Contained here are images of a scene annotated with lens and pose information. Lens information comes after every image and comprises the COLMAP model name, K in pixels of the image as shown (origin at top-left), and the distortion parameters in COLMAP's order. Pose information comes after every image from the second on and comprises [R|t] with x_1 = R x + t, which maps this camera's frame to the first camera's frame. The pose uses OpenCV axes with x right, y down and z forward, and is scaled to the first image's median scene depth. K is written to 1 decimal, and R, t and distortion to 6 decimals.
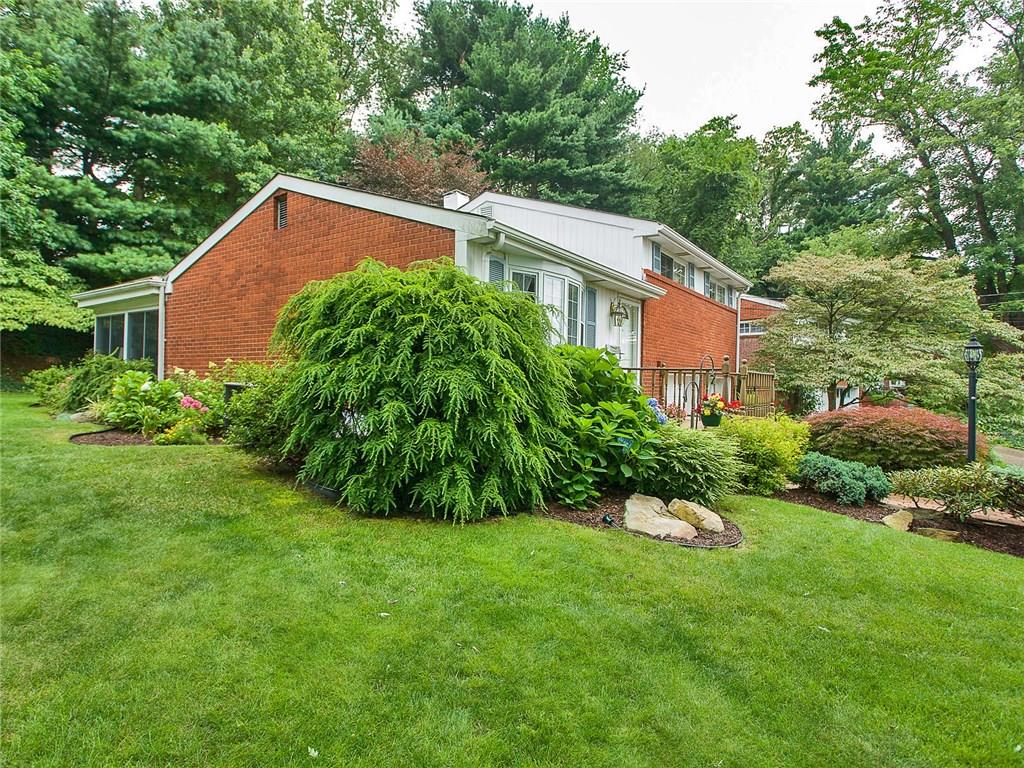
lens RADIAL K [[539.1, 0, 562.1], [0, 539.1, 383.9], [0, 0, 1]] dist [0.002046, -0.000211]
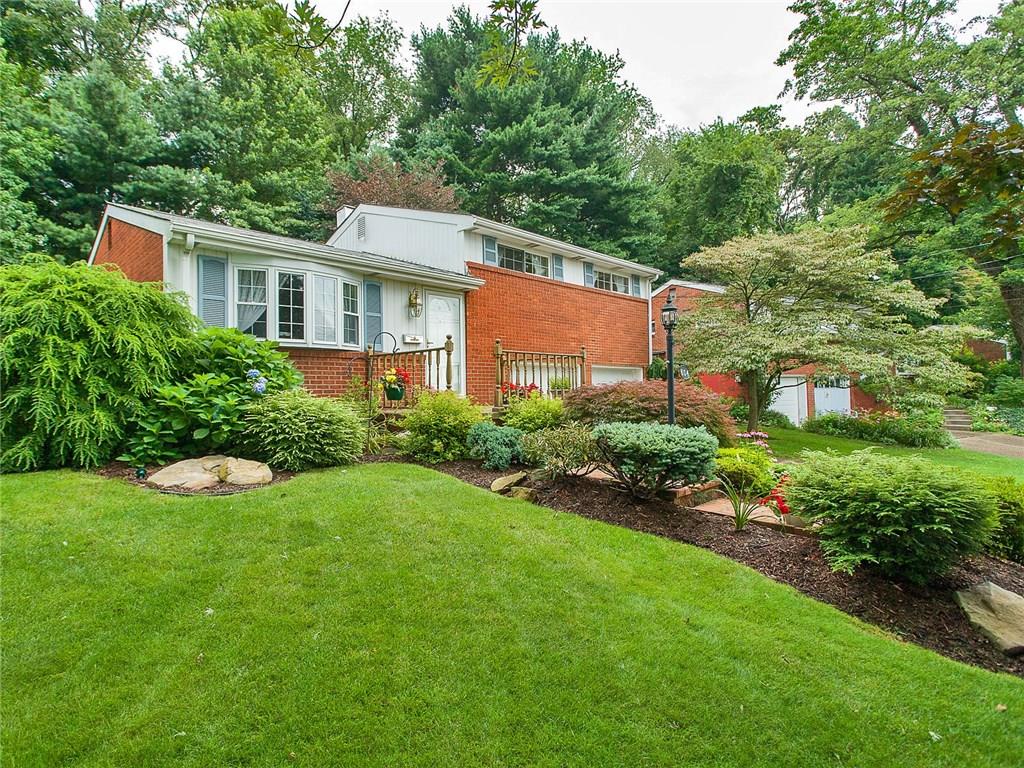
lens RADIAL K [[539.1, 0, 562.1], [0, 539.1, 383.9], [0, 0, 1]] dist [0.002046, -0.000211]
pose [[0.985904, -0.043852, -0.161461, 0.268921], [0.039876, 0.998818, -0.027781, 0.031457], [0.162488, 0.020950, 0.986488, 0.008638]]
